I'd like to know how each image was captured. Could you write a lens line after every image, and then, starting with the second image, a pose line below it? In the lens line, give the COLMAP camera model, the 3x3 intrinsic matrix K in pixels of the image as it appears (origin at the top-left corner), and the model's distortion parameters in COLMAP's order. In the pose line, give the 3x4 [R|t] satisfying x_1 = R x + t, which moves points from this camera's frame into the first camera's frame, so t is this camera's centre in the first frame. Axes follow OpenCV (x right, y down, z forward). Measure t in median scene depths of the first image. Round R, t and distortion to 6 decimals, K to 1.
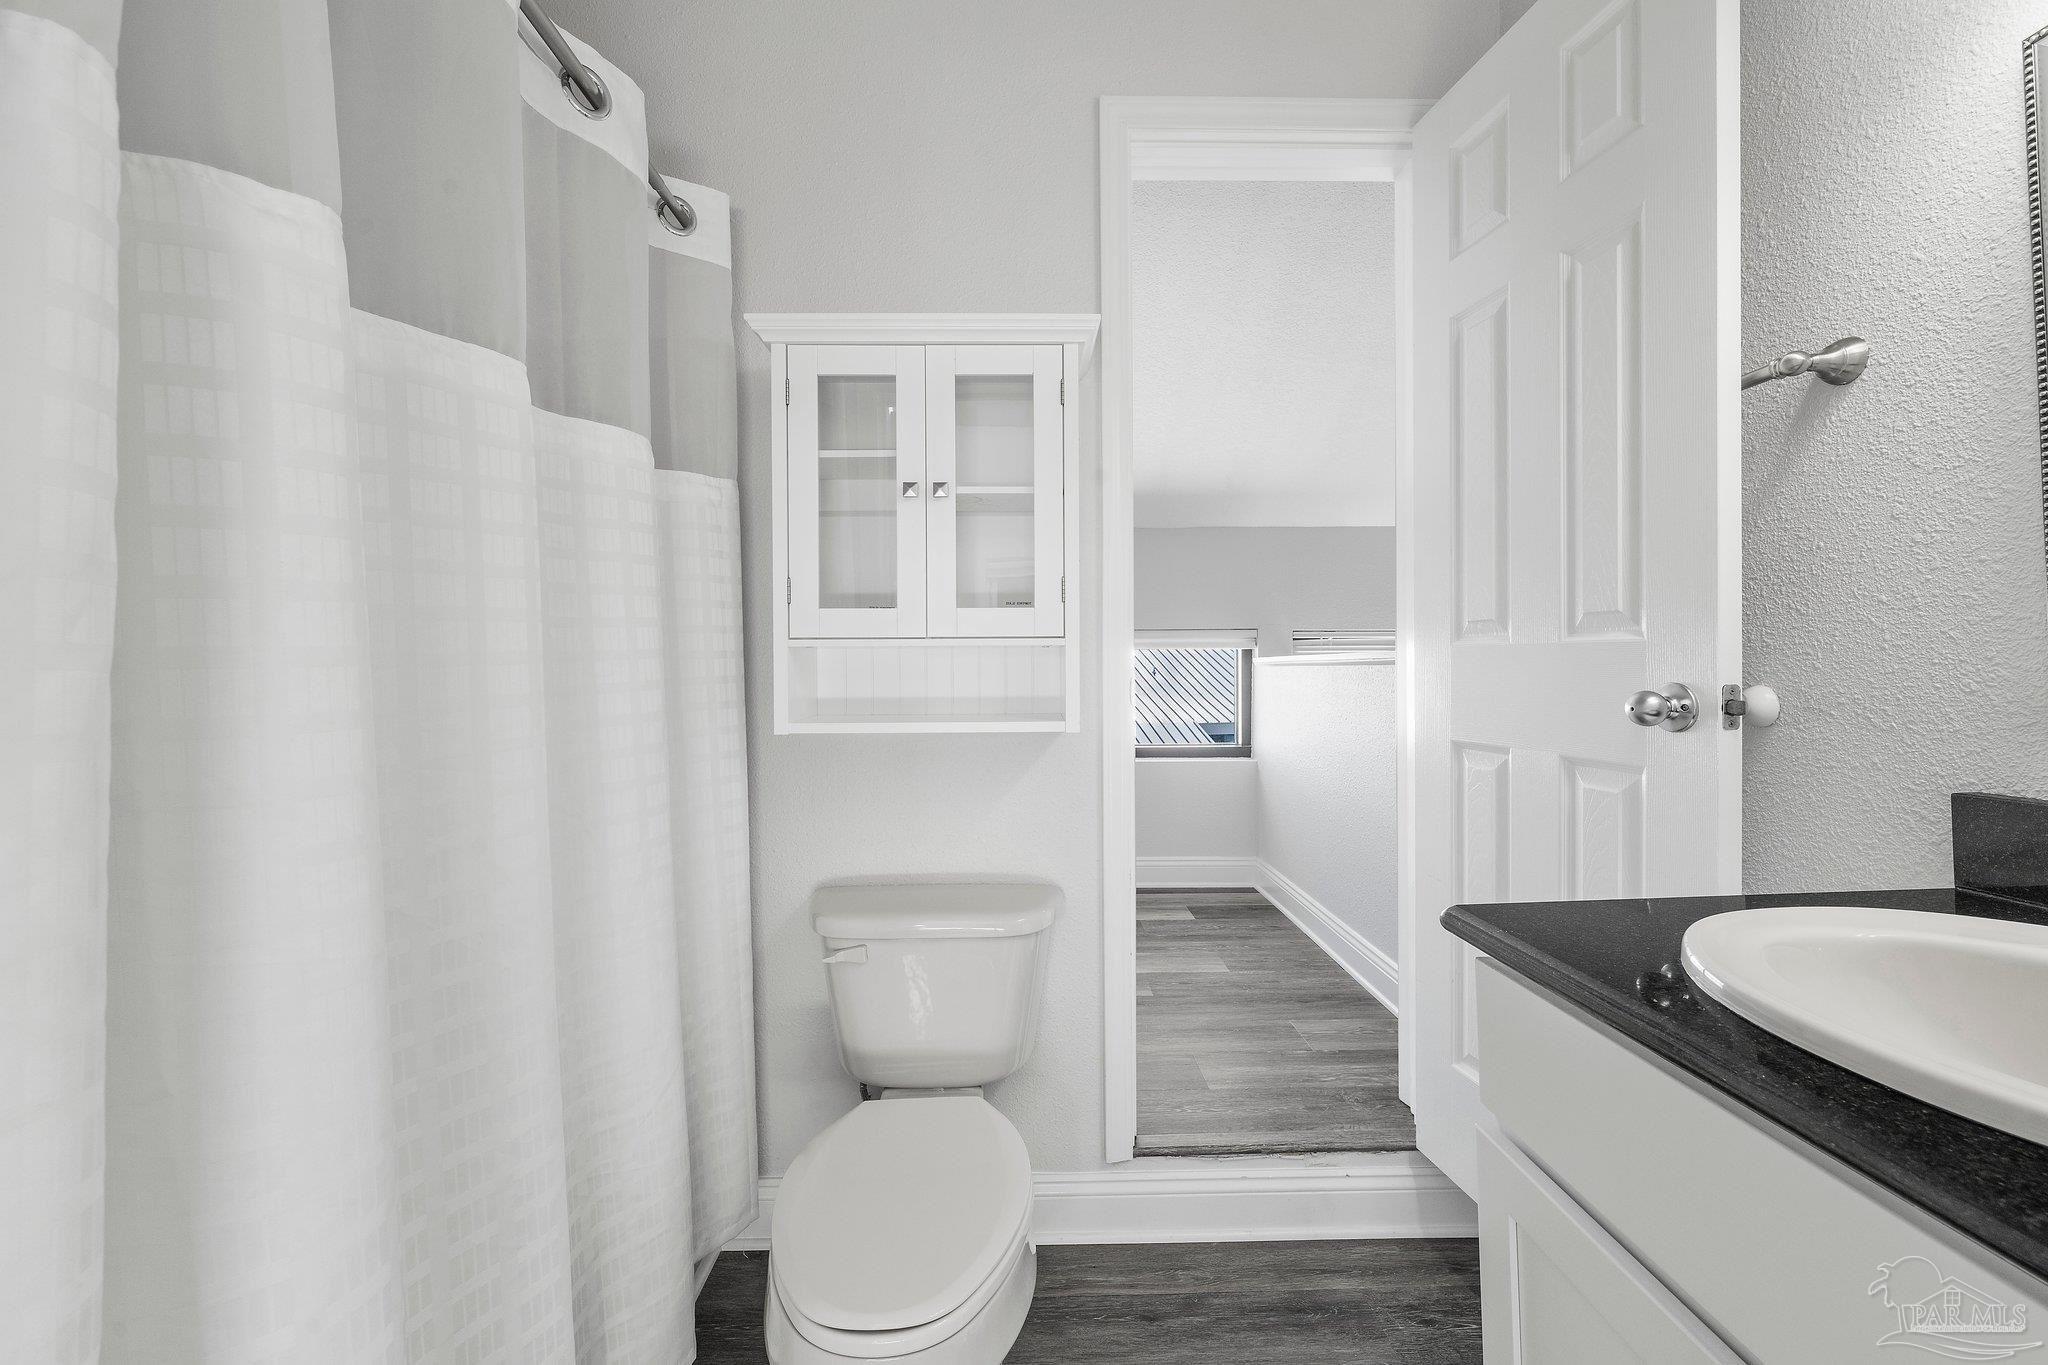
lens RADIAL K [[834.4, 0, 1021.4], [0, 834.4, 676.0], [0, 0, 1]] dist [0.000246, 0.000001]
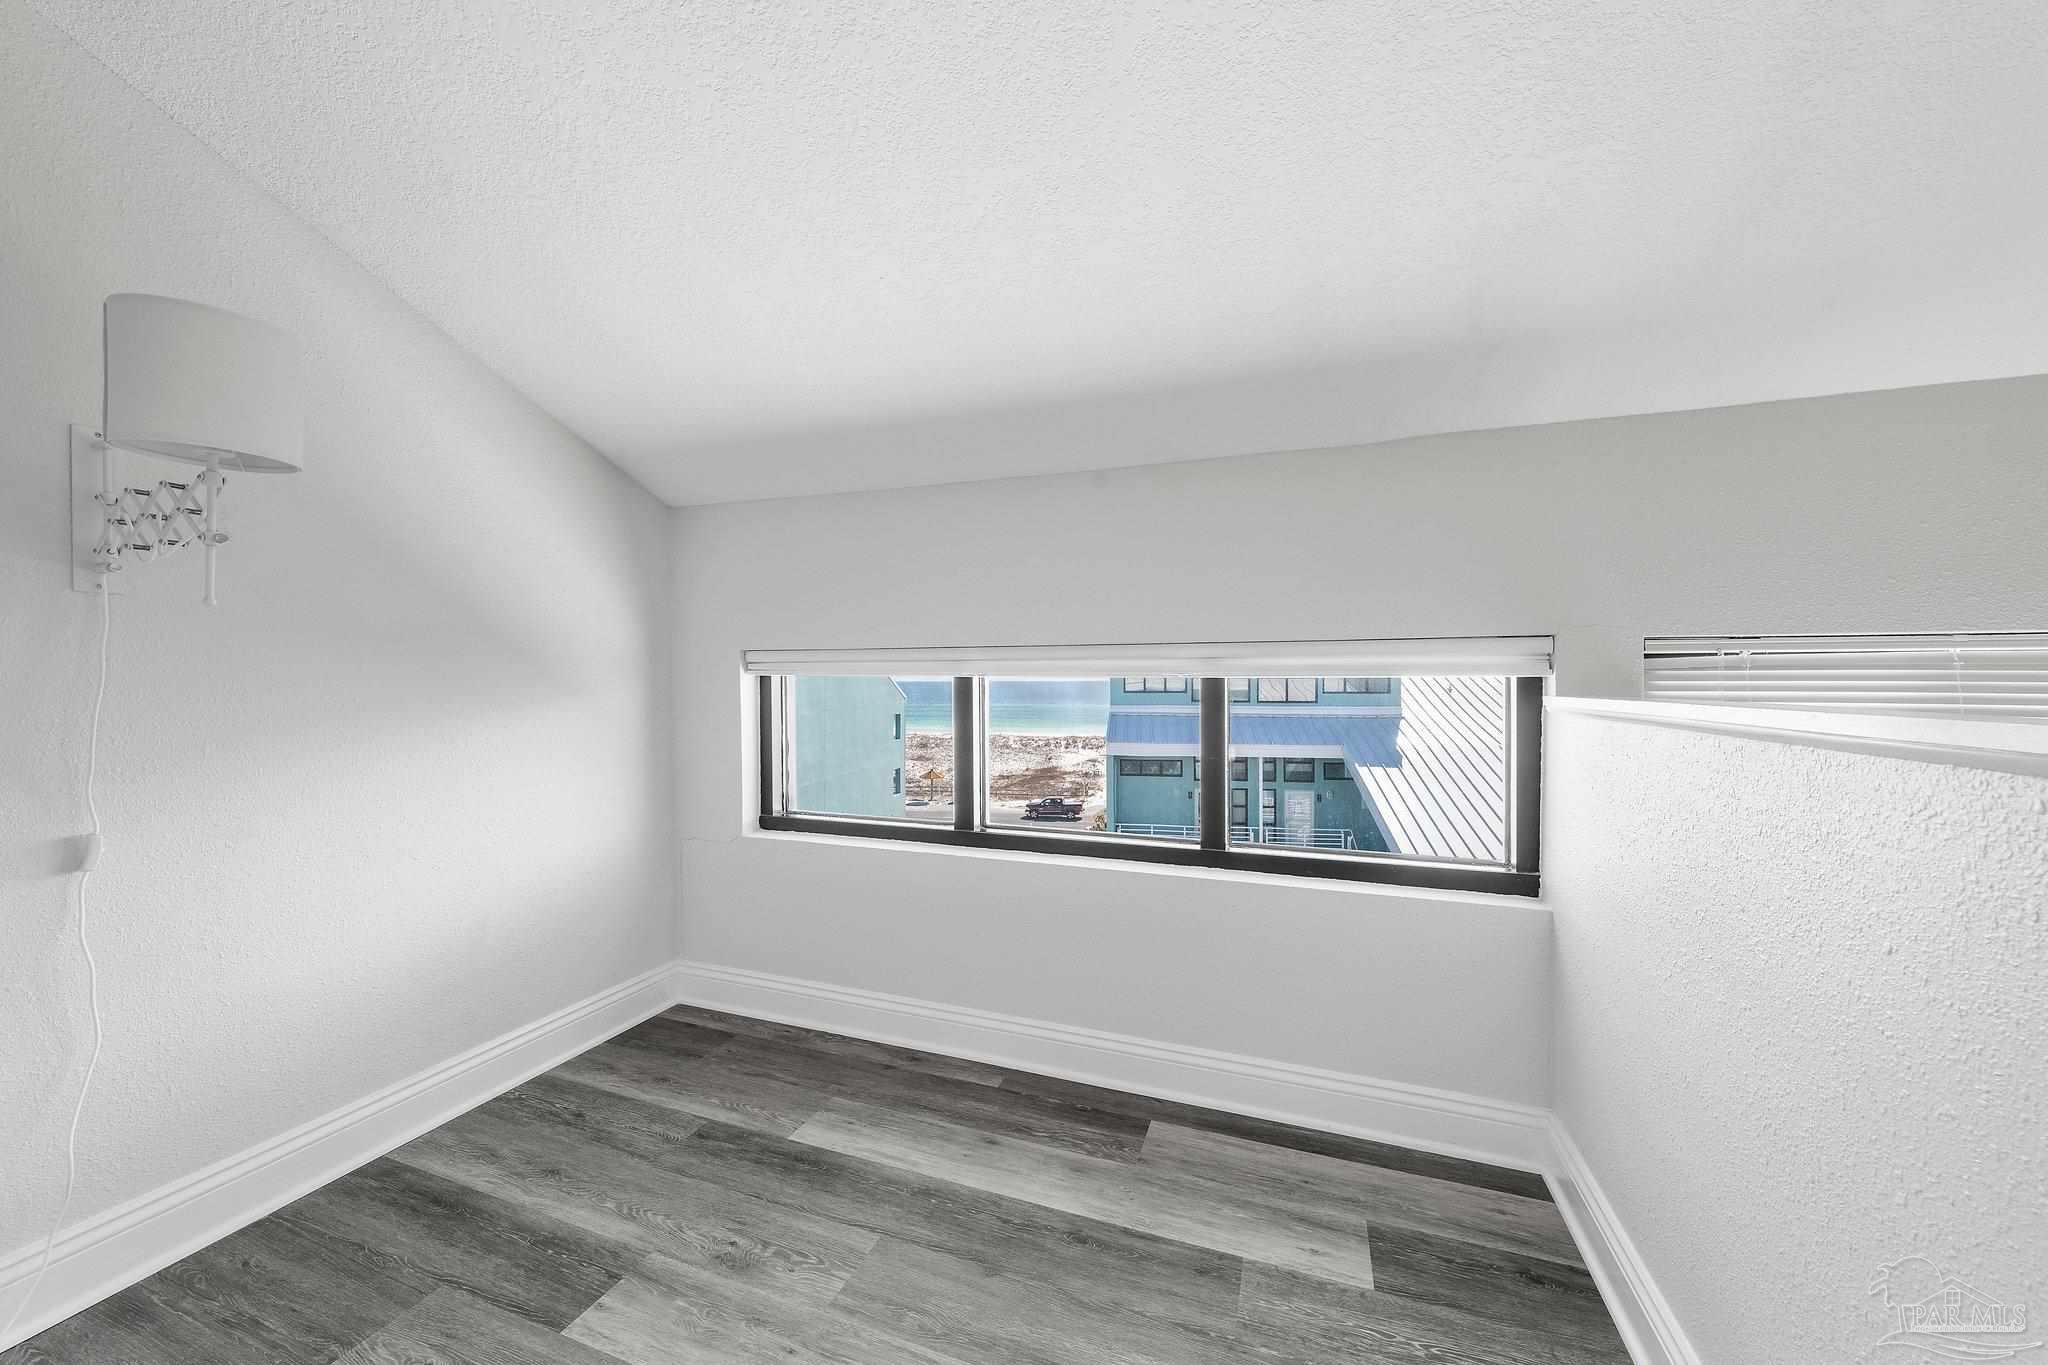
lens RADIAL K [[767.9, 0, 1032.5], [0, 767.9, 683.2], [0, 0, 1]] dist [-0.000823, -0.000022]
pose [[0.939165, 0.013985, -0.343181, 0.157215], [-0.015518, 0.999878, -0.001720, -0.024487], [0.343115, 0.006941, 0.939268, 0.501708]]
